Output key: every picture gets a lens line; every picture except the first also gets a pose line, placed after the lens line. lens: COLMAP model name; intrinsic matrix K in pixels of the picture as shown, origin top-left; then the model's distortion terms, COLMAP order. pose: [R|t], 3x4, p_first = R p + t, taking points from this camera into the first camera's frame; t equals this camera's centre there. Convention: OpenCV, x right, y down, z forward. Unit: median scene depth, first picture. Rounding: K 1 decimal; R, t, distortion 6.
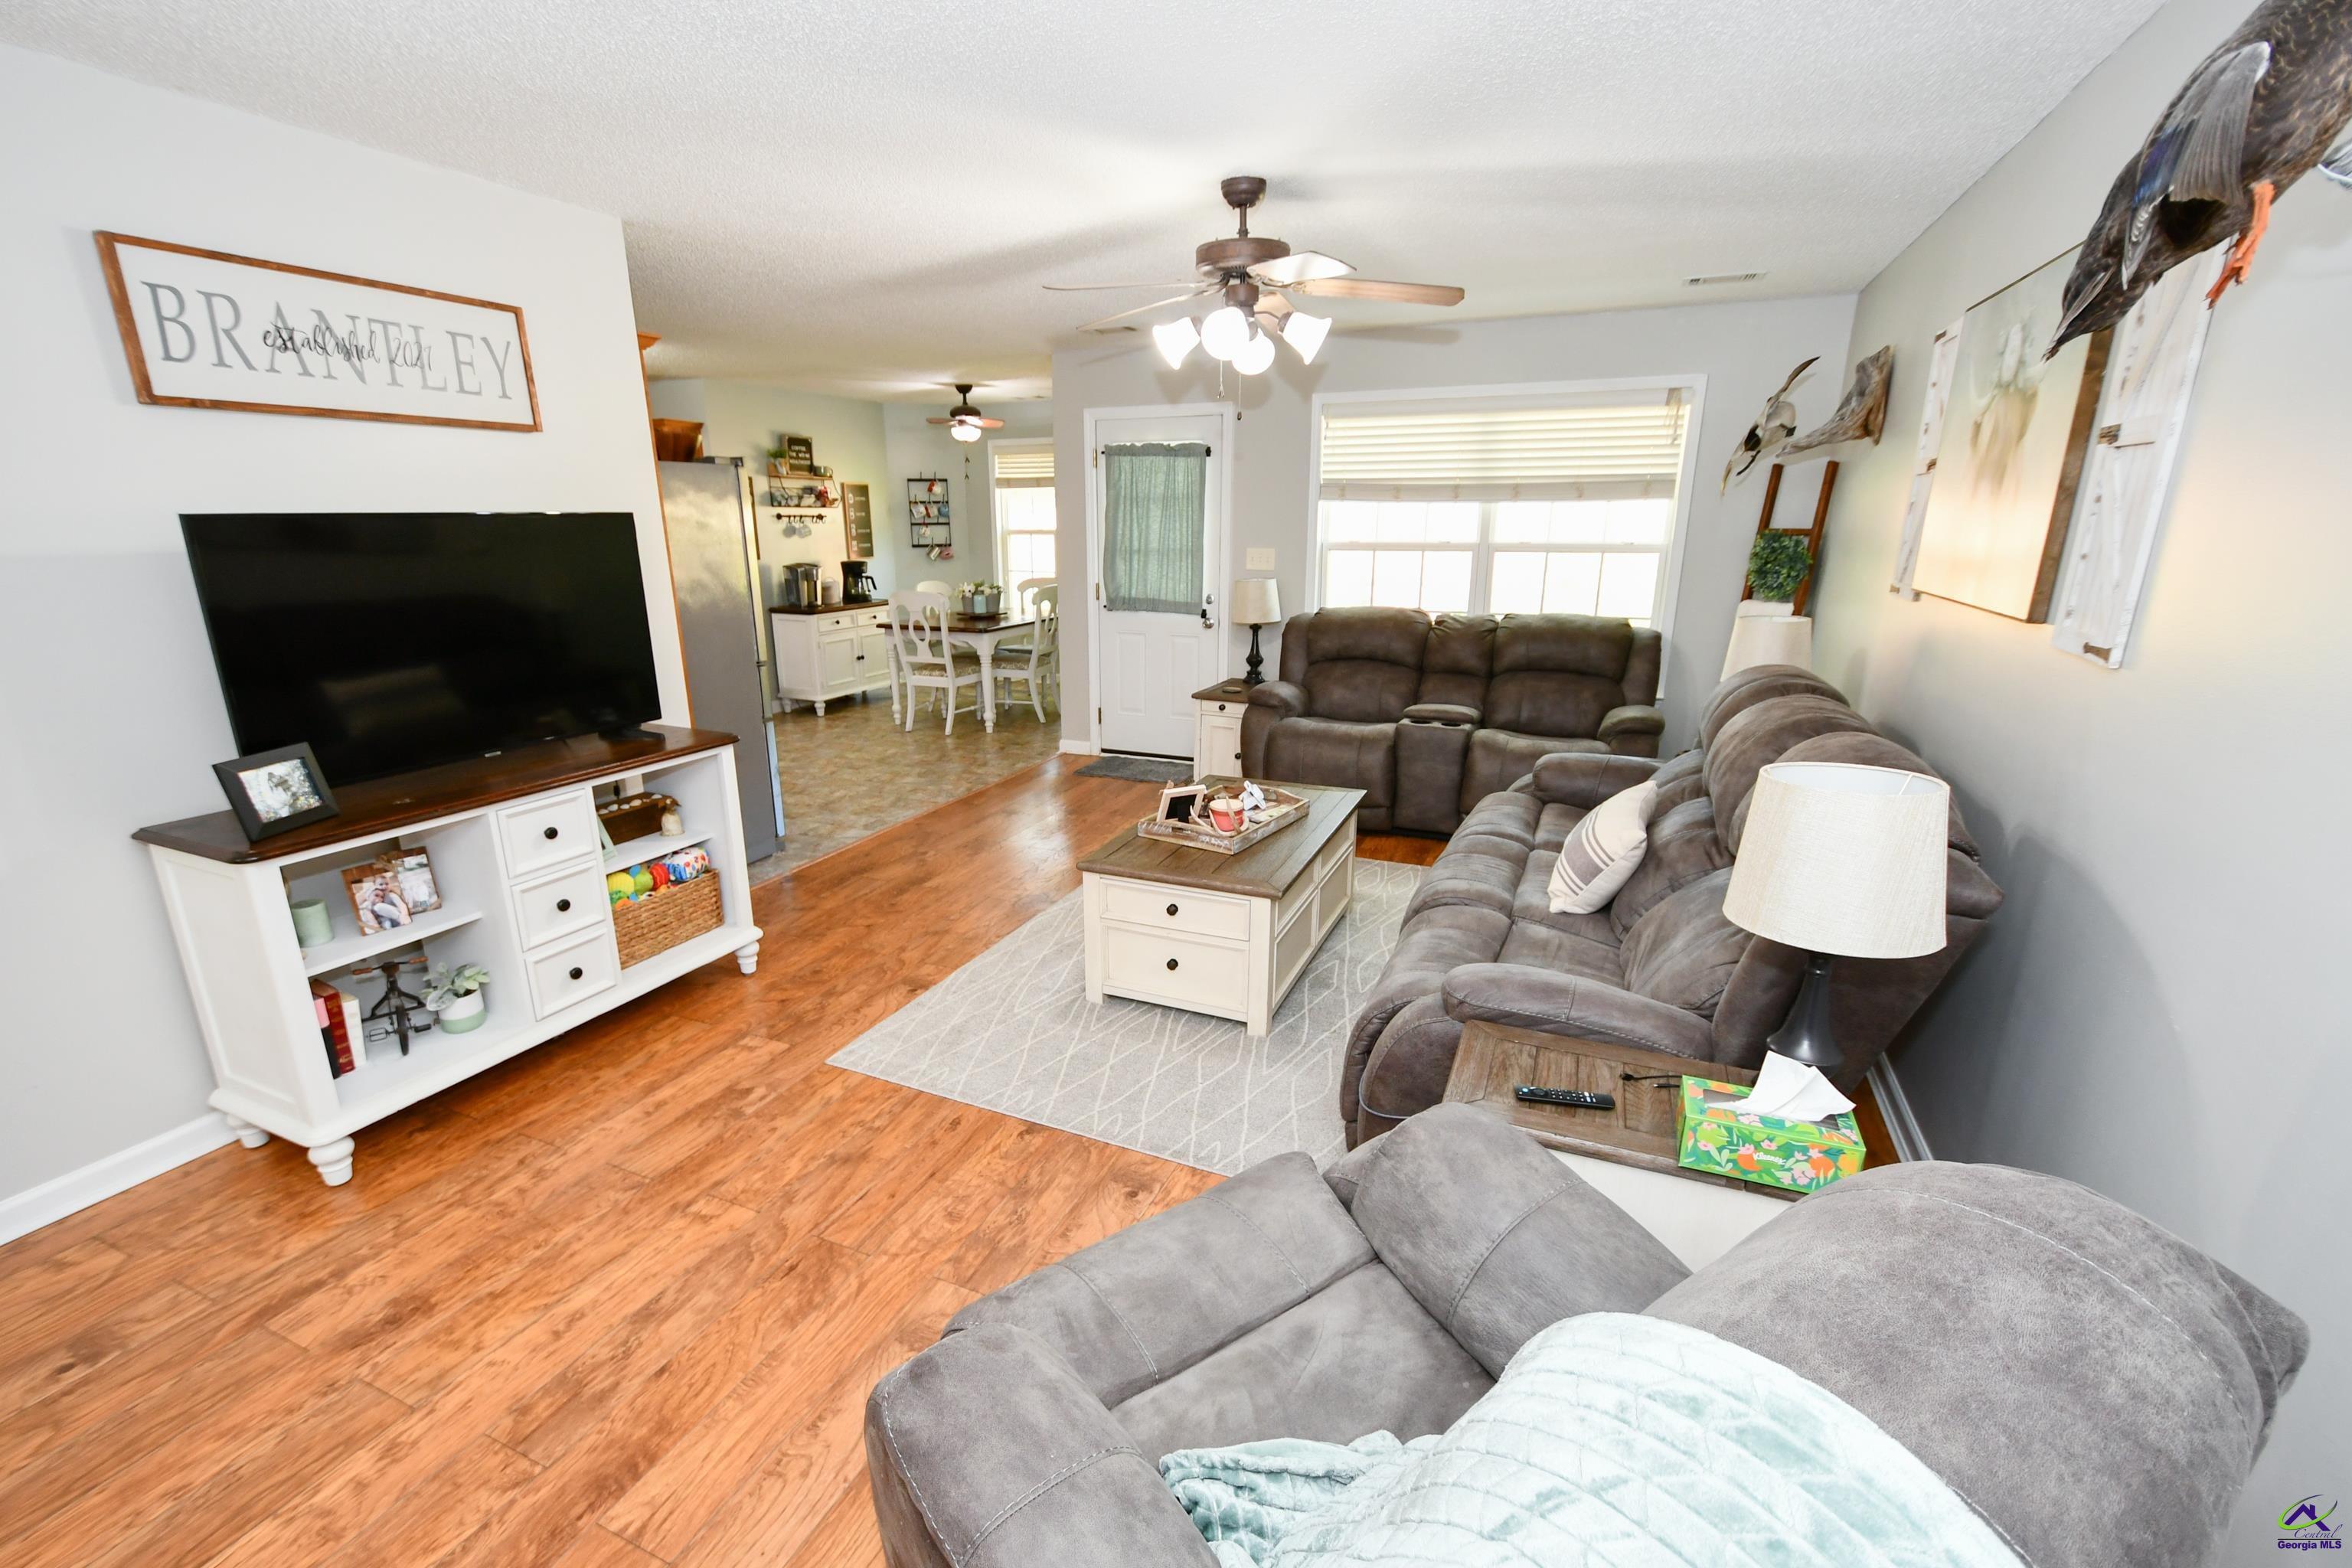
lens RADIAL K [[1028.7, 0, 1152.5], [0, 1028.7, 815.6], [0, 0, 1]] dist [0.004209, -0.006499]
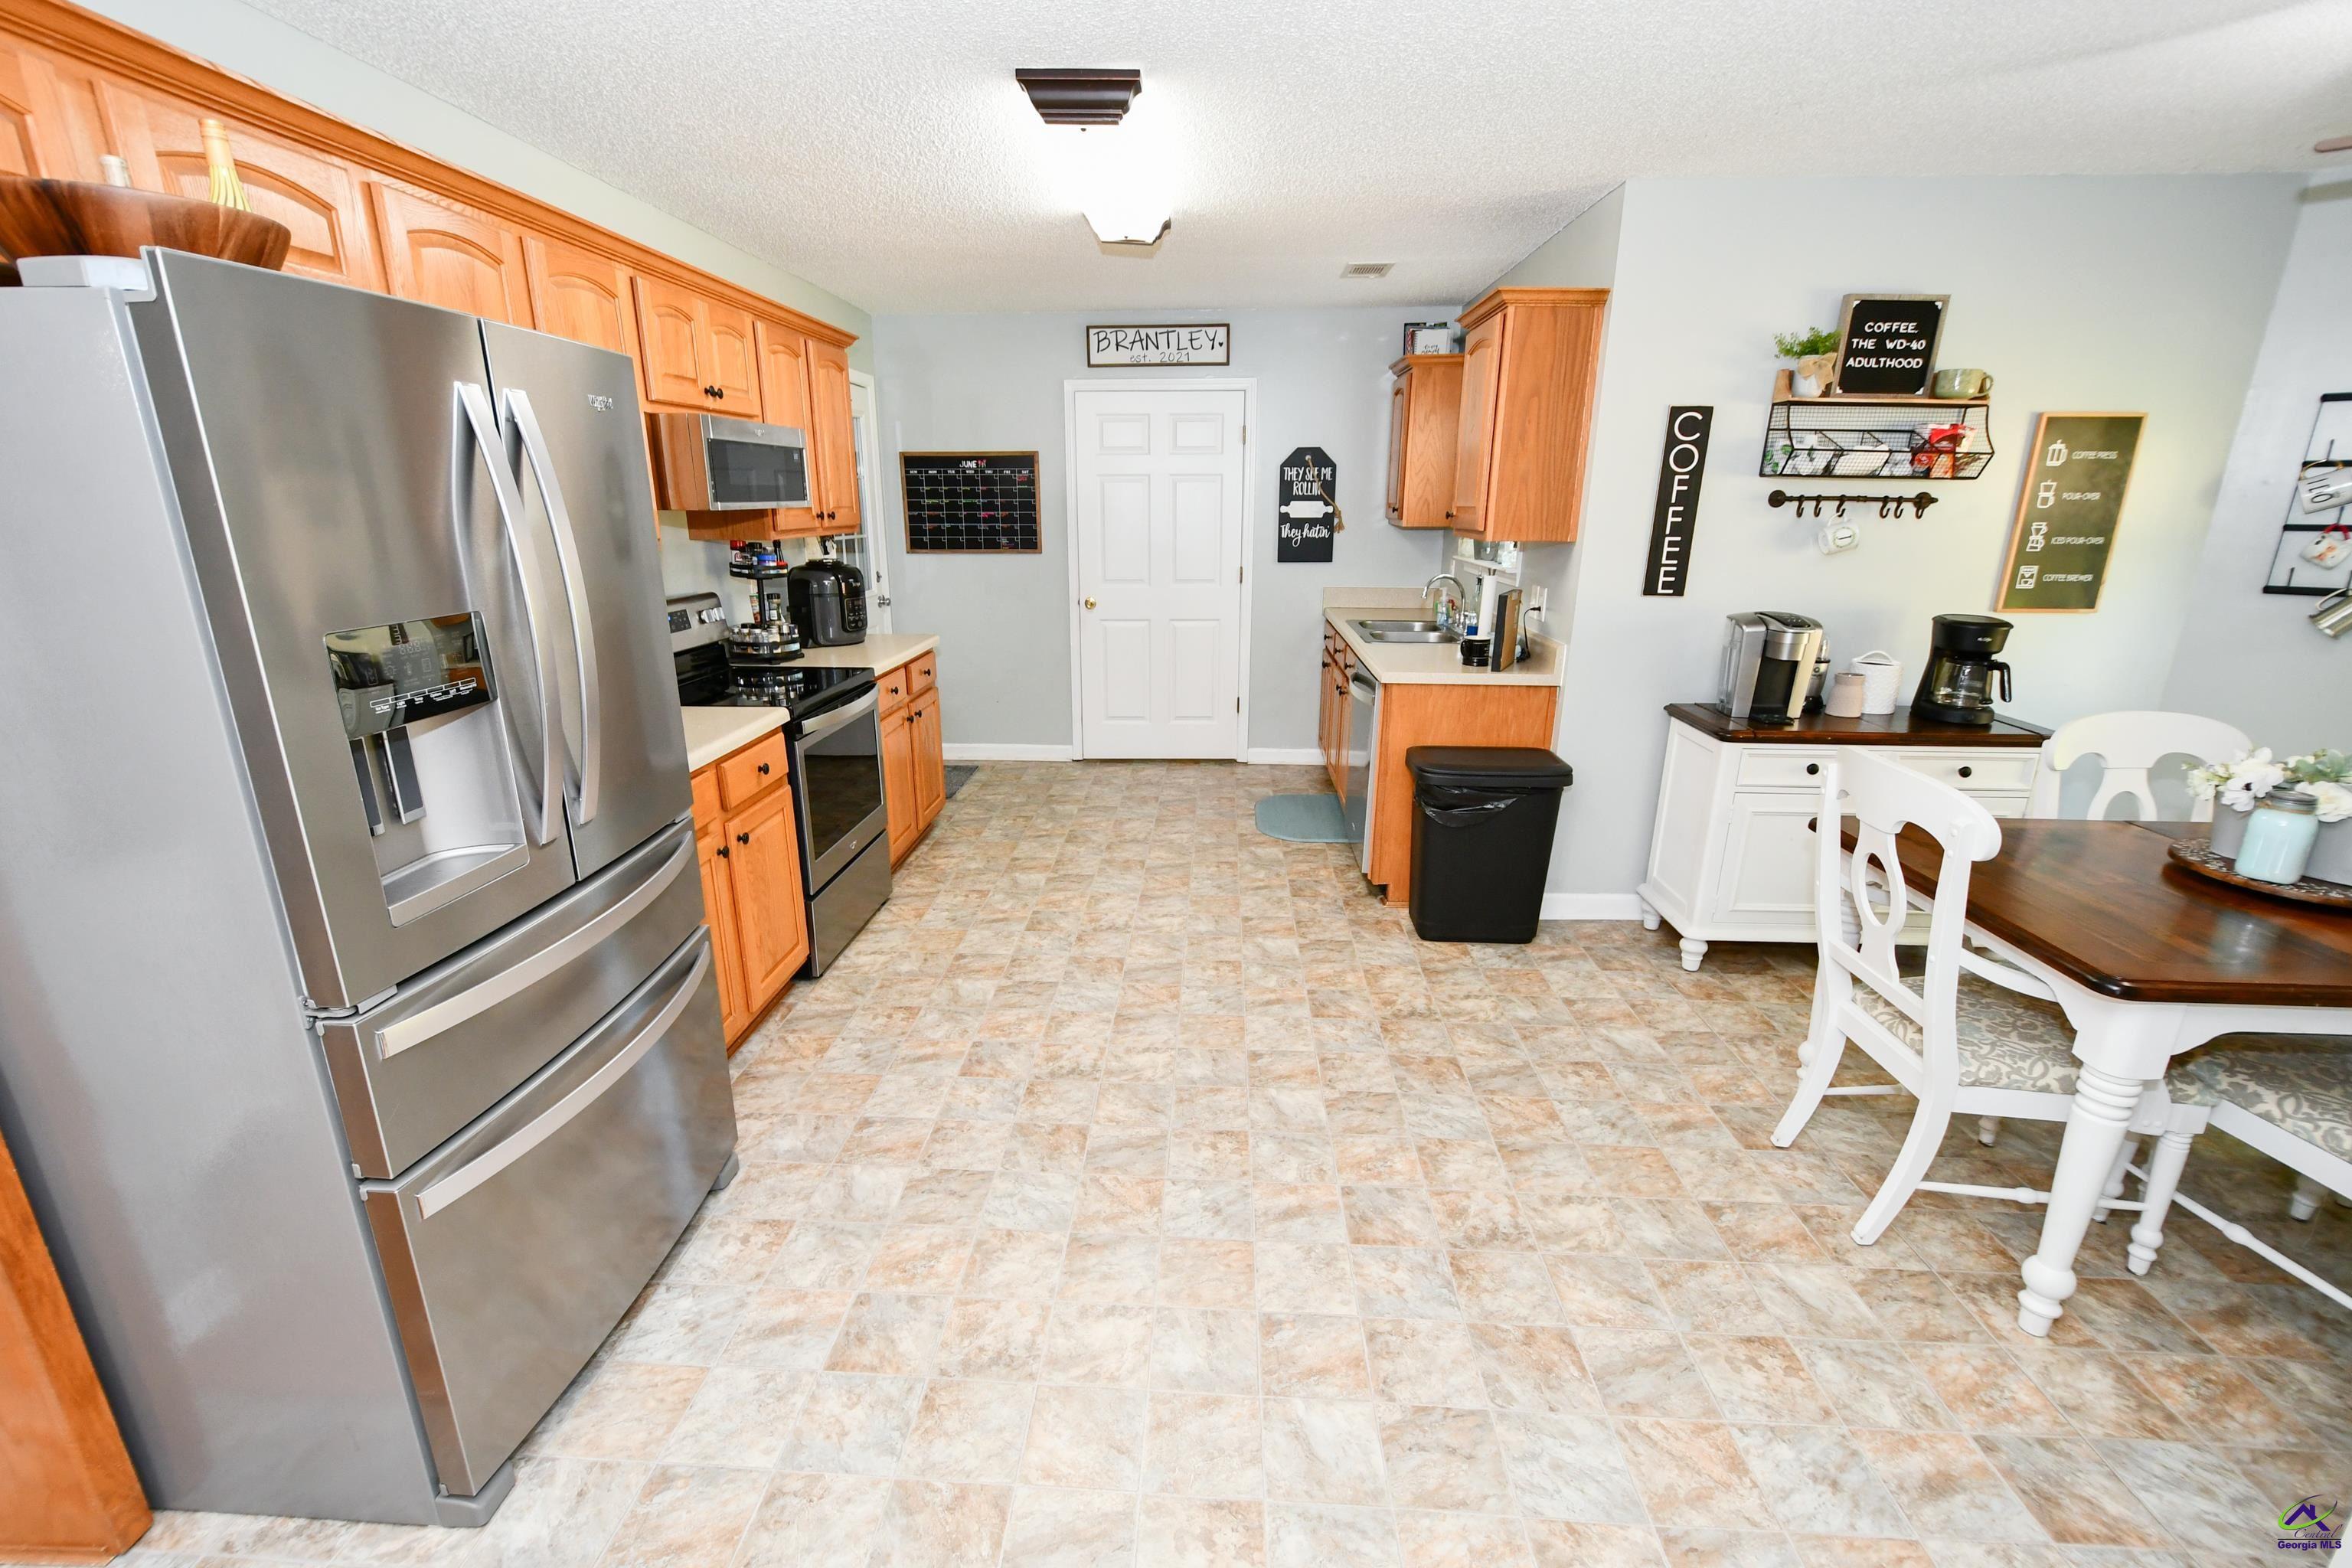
lens RADIAL K [[1028.7, 0, 1150.4], [0, 1028.7, 815.3], [0, 0, 1]] dist [0.004209, -0.006499]
pose [[0.344528, 0.280935, -0.895755, -0.053700], [-0.266369, 0.944212, 0.193681, -0.275648], [0.900194, 0.171872, 0.400139, 0.943908]]
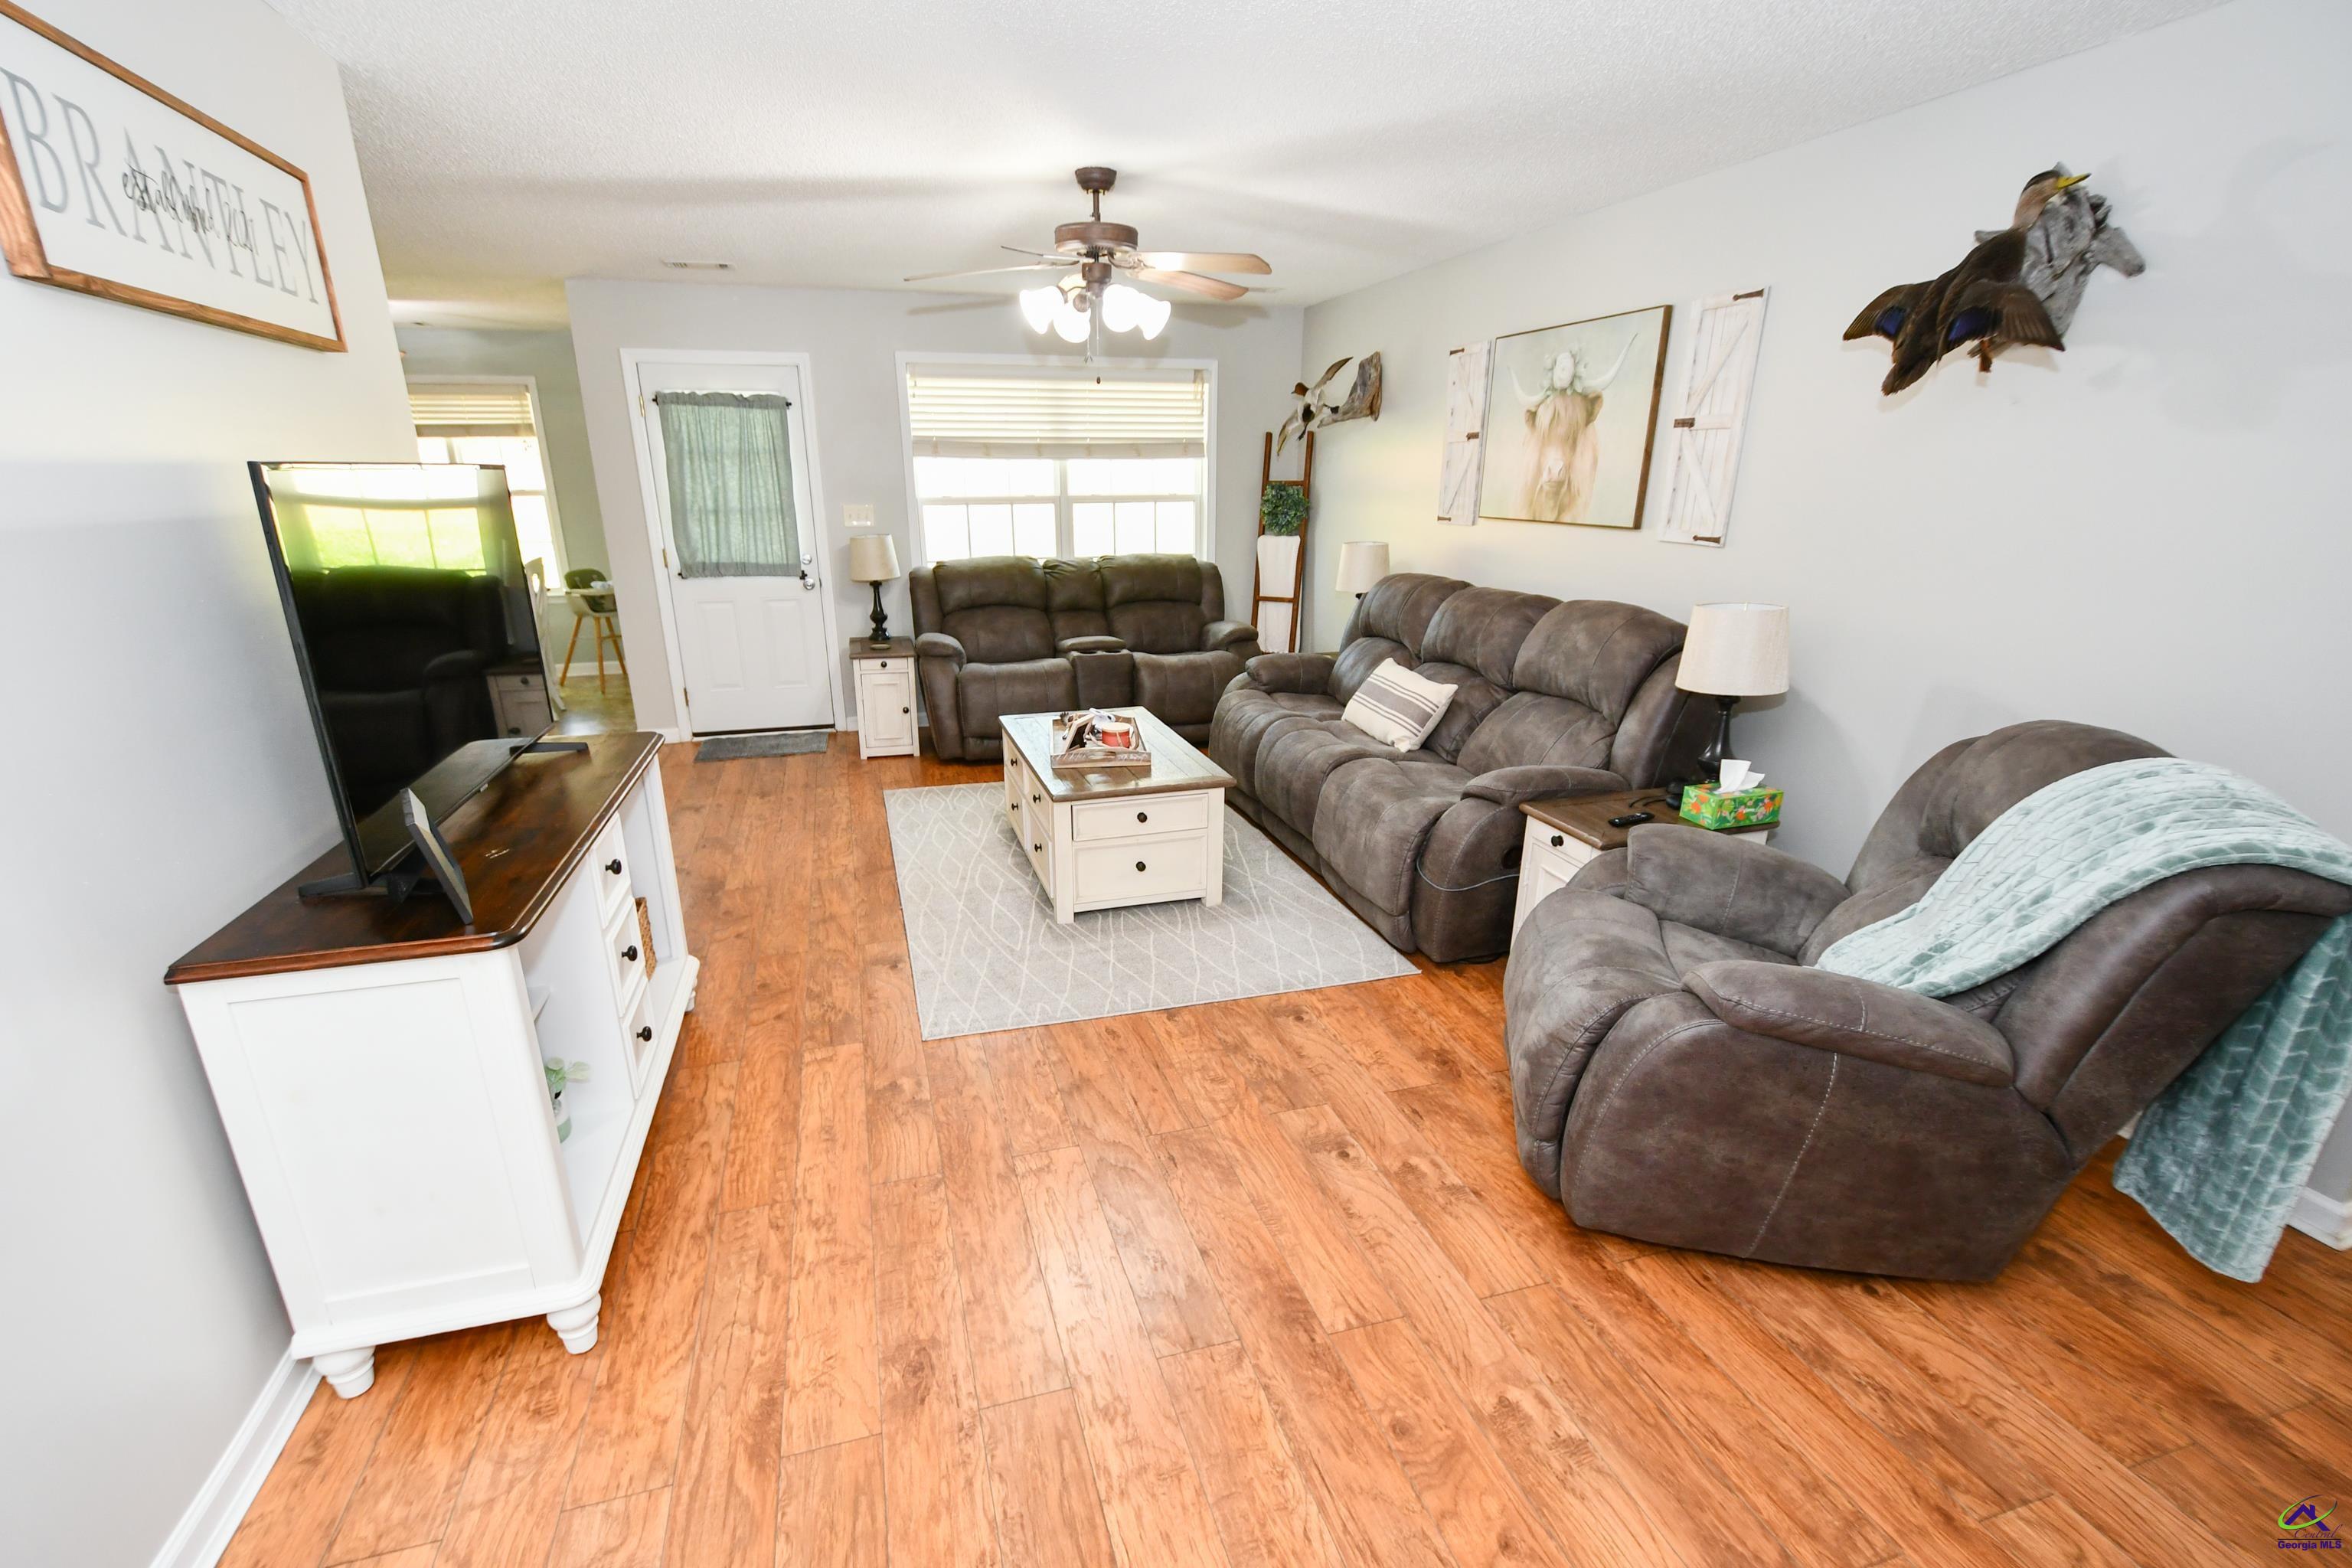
lens RADIAL K [[1028.7, 0, 1149.3], [0, 1028.7, 820.0], [0, 0, 1]] dist [0.004209, -0.006499]
pose [[0.763044, -0.207847, 0.612016, -0.396146], [0.183423, 0.977590, 0.103313, -0.013335], [-0.619774, 0.033425, 0.784068, 0.057010]]
